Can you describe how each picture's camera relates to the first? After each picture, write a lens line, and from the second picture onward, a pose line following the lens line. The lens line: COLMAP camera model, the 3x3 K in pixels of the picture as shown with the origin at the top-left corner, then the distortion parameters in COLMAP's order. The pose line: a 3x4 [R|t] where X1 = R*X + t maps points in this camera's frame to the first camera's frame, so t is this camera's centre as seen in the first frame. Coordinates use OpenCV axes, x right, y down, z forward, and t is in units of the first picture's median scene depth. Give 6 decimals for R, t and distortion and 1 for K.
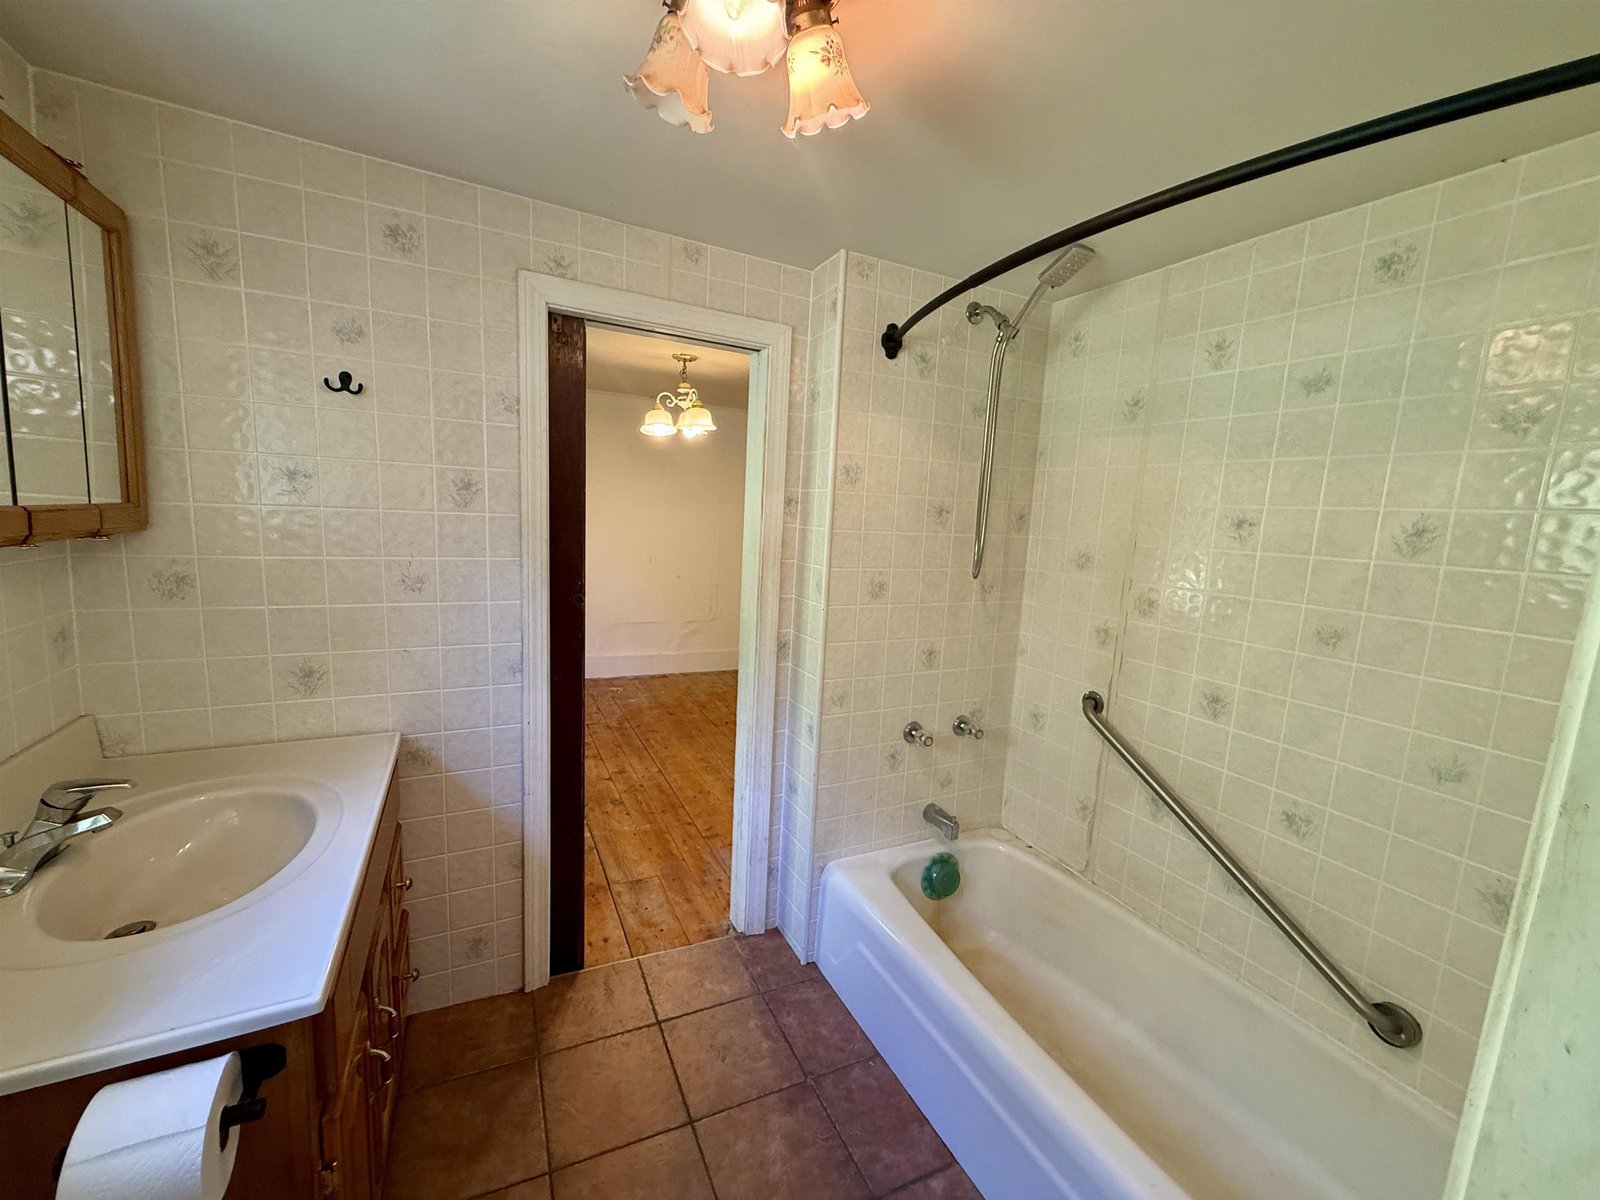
lens RADIAL K [[641.0, 0, 774.0], [0, 641.0, 602.7], [0, 0, 1]] dist [0.000072, 0.000046]
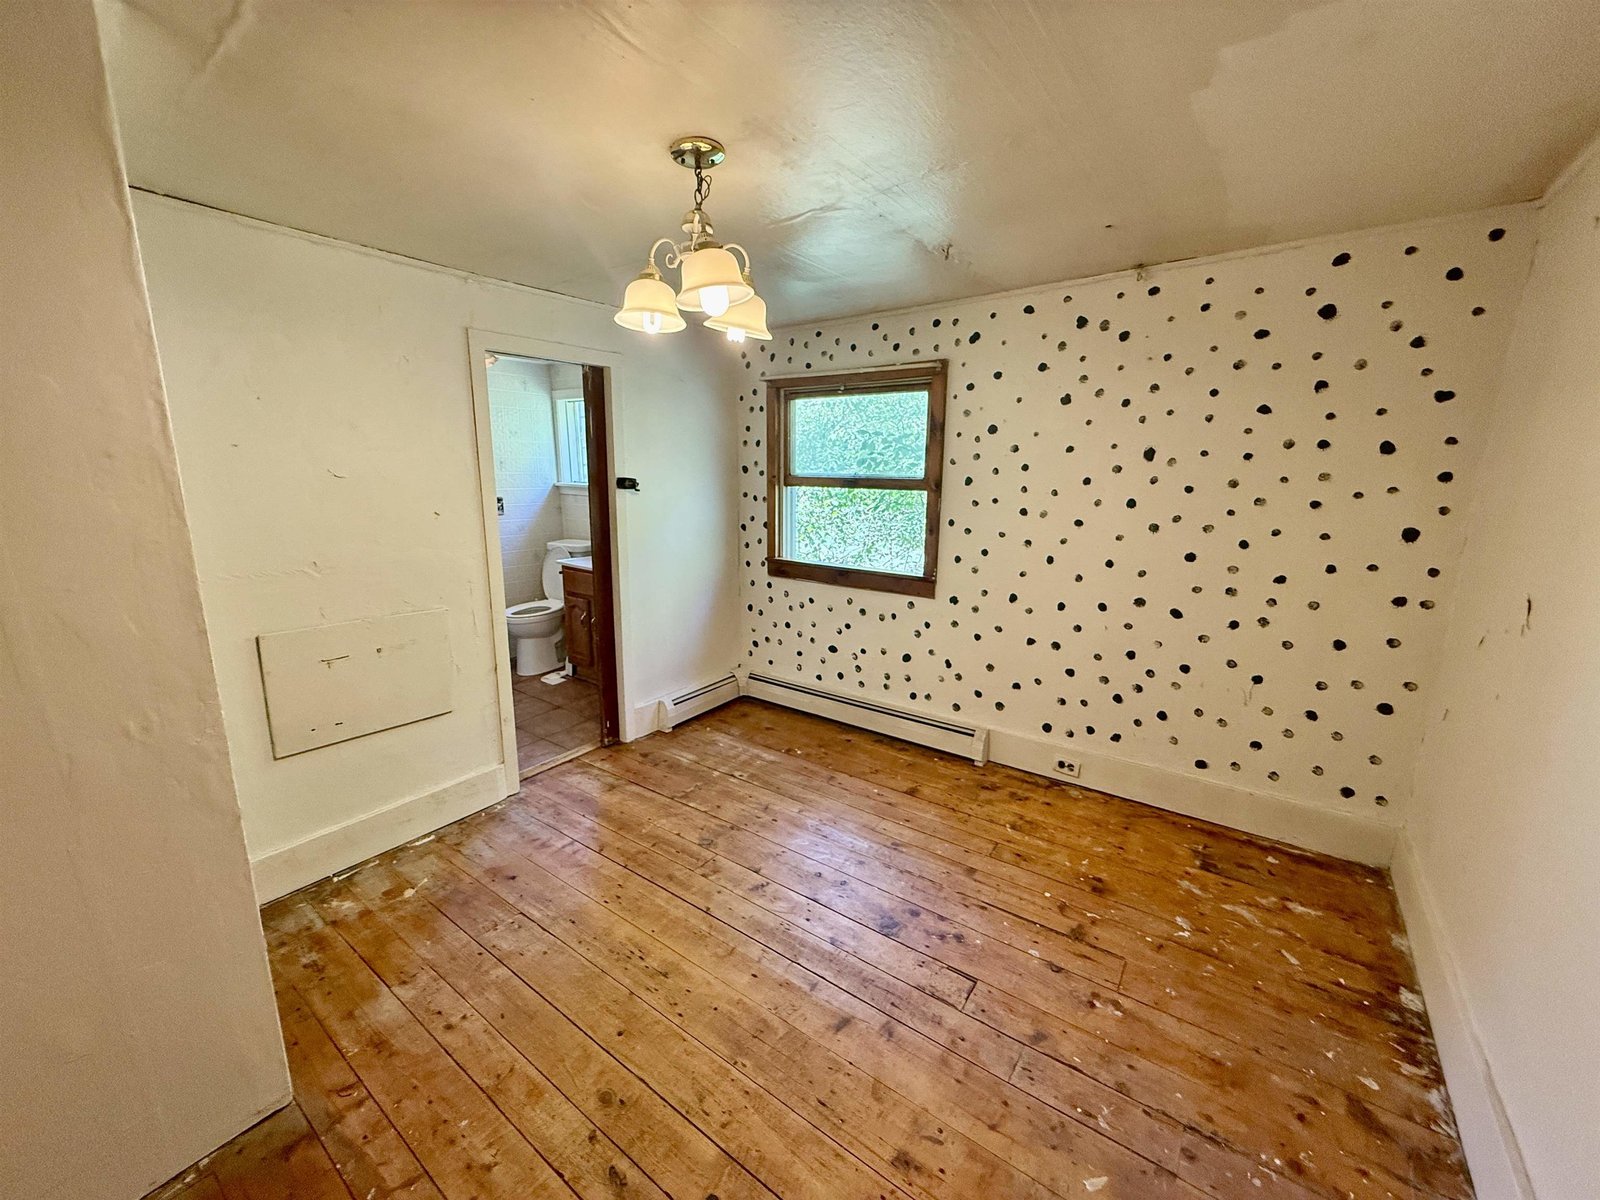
lens RADIAL K [[638.6, 0, 795.1], [0, 638.6, 600.2], [0, 0, 1]] dist [-0.000409, 0.000157]
pose [[-0.876651, 0.047941, -0.478732, 0.026263], [-0.117651, 0.943455, 0.309920, -0.194114], [0.466520, 0.328015, -0.821441, 1.242604]]
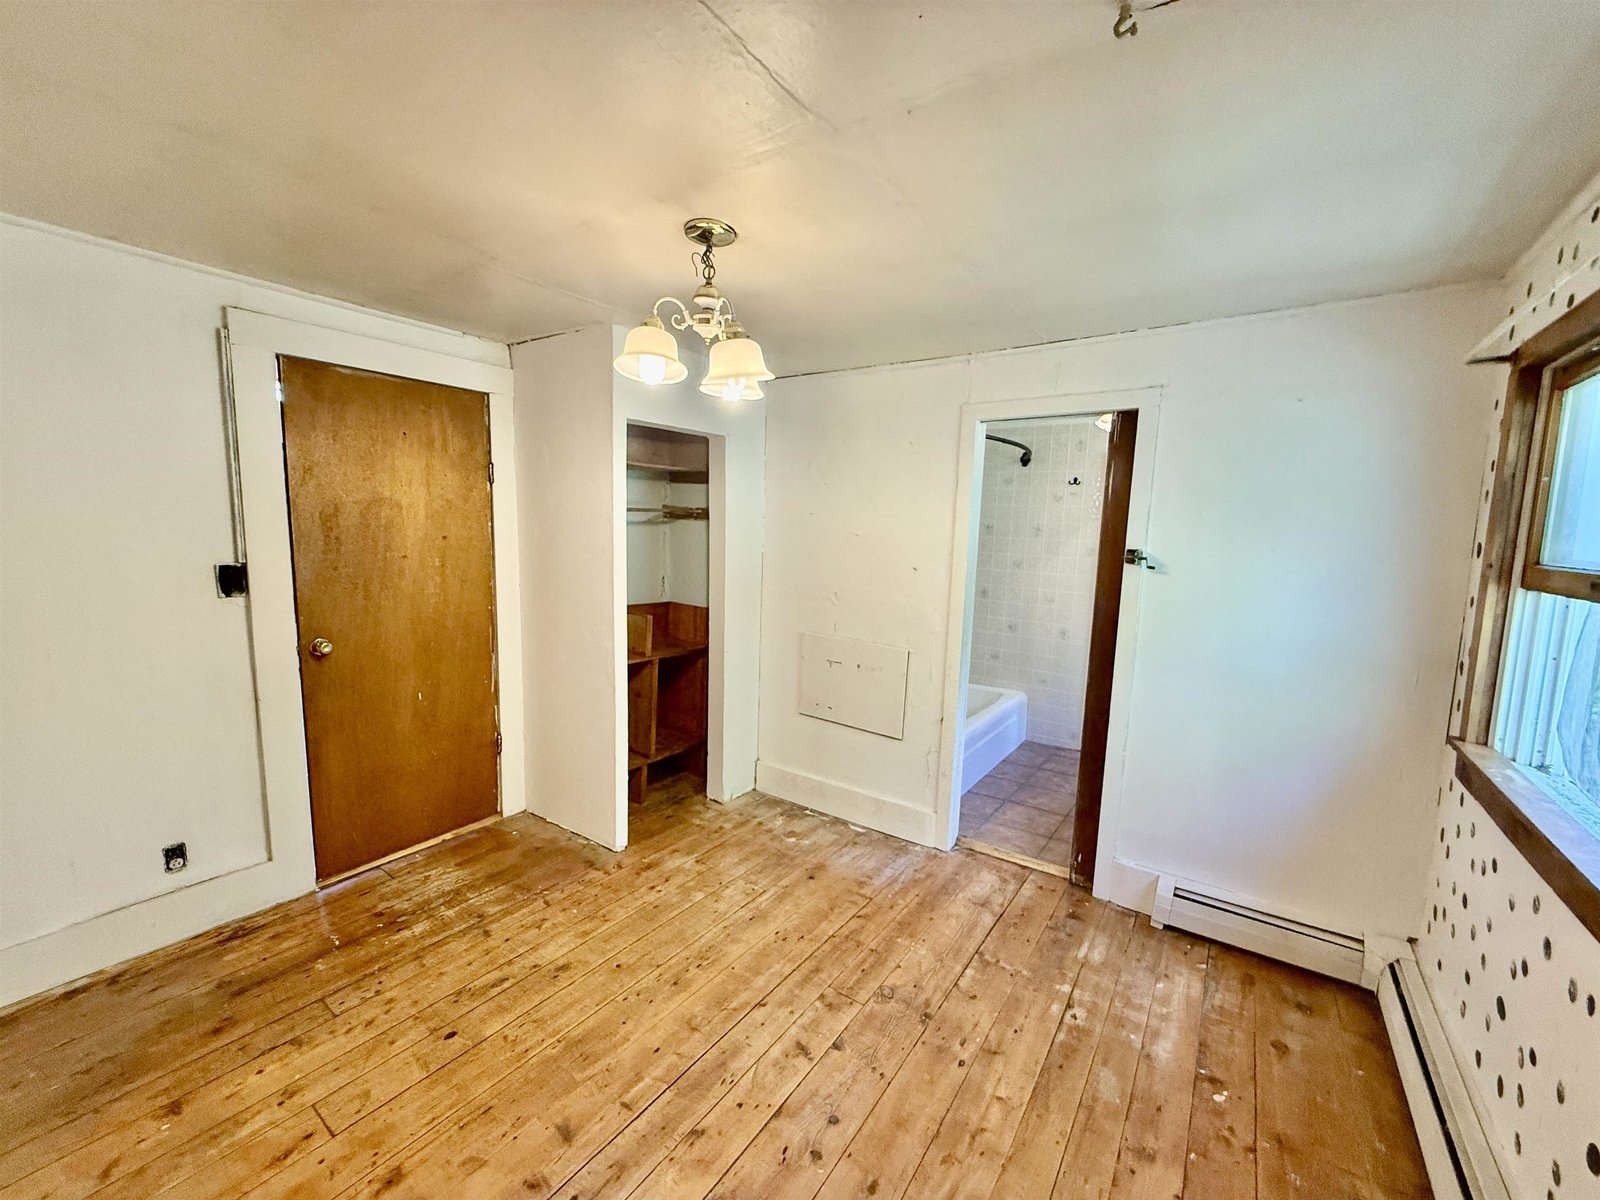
lens RADIAL K [[638.6, 0, 795.1], [0, 638.6, 600.2], [0, 0, 1]] dist [-0.000409, 0.000157]
pose [[-0.491867, -0.161806, 0.855503, -0.530240], [0.078808, 0.970273, 0.228824, -0.181442], [-0.867096, 0.179971, -0.464494, 1.001658]]
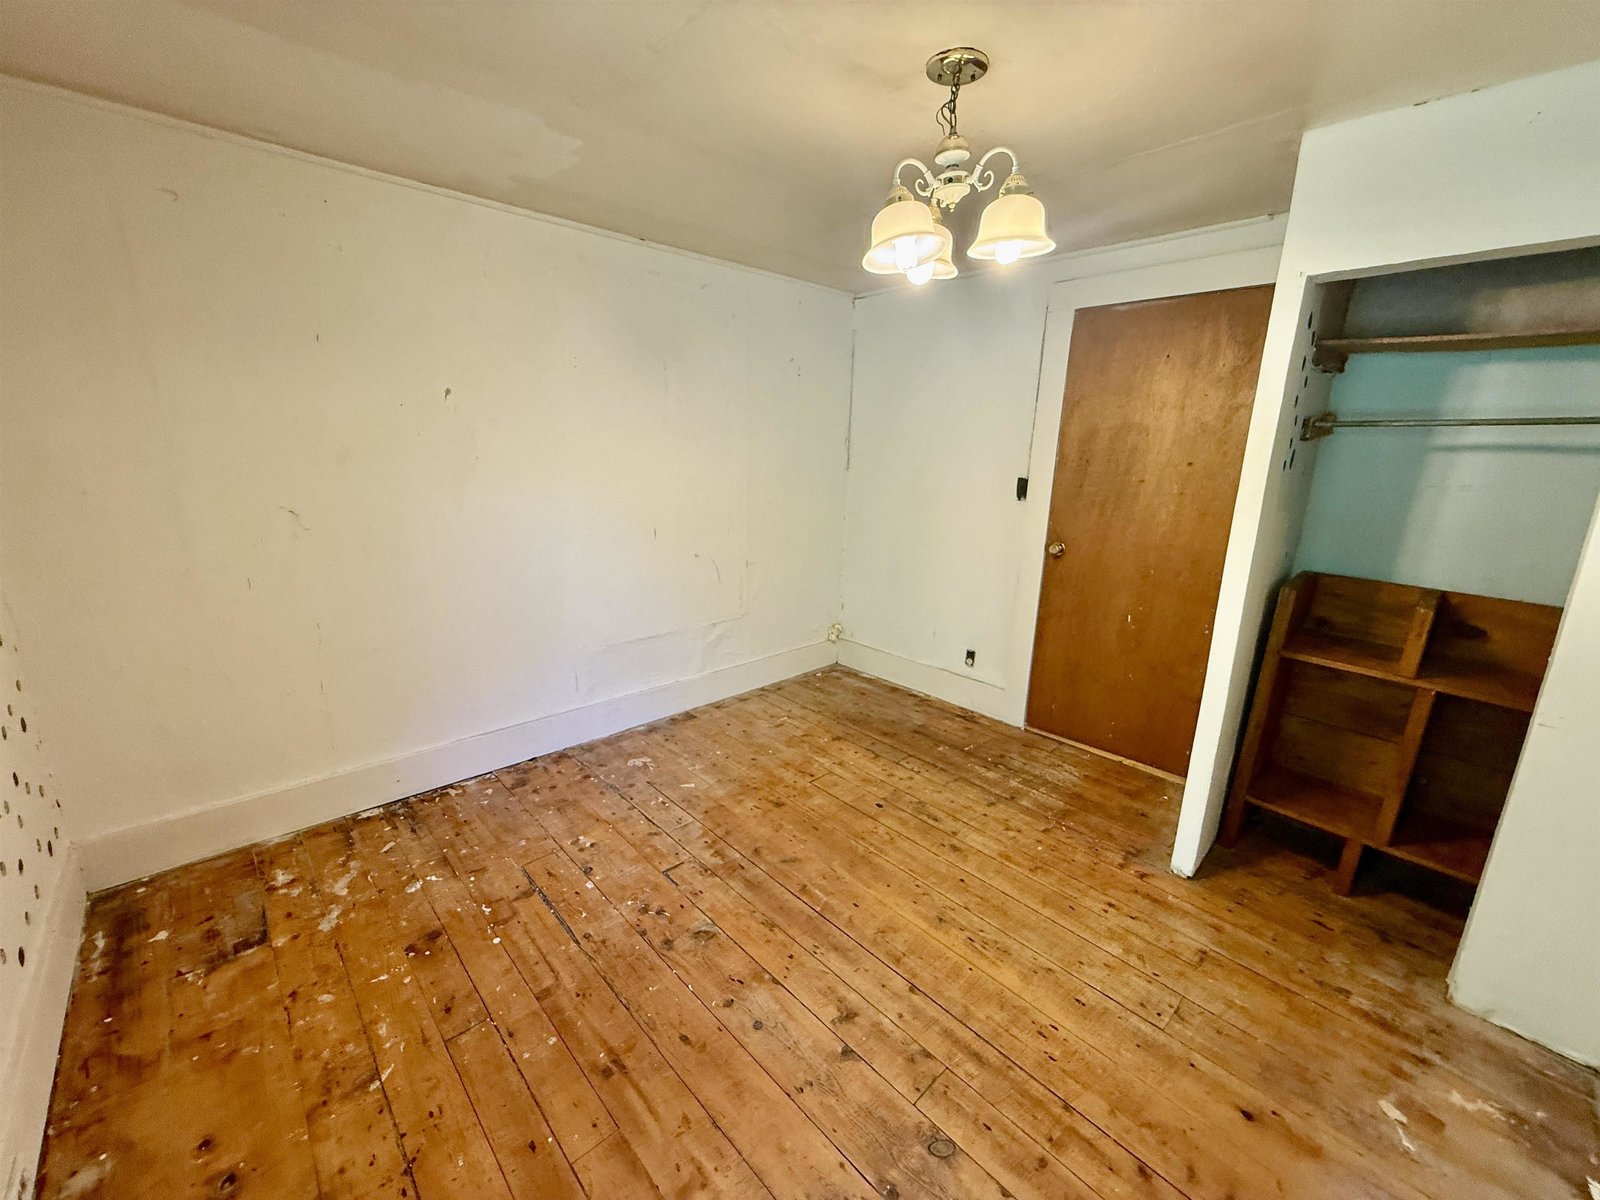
lens RADIAL K [[638.6, 0, 795.1], [0, 638.6, 600.2], [0, 0, 1]] dist [-0.000409, 0.000157]
pose [[0.947773, -0.102862, 0.301903, -0.329281], [0.068980, 0.990272, 0.120846, -0.088404], [-0.311396, -0.093709, 0.945648, 0.499675]]
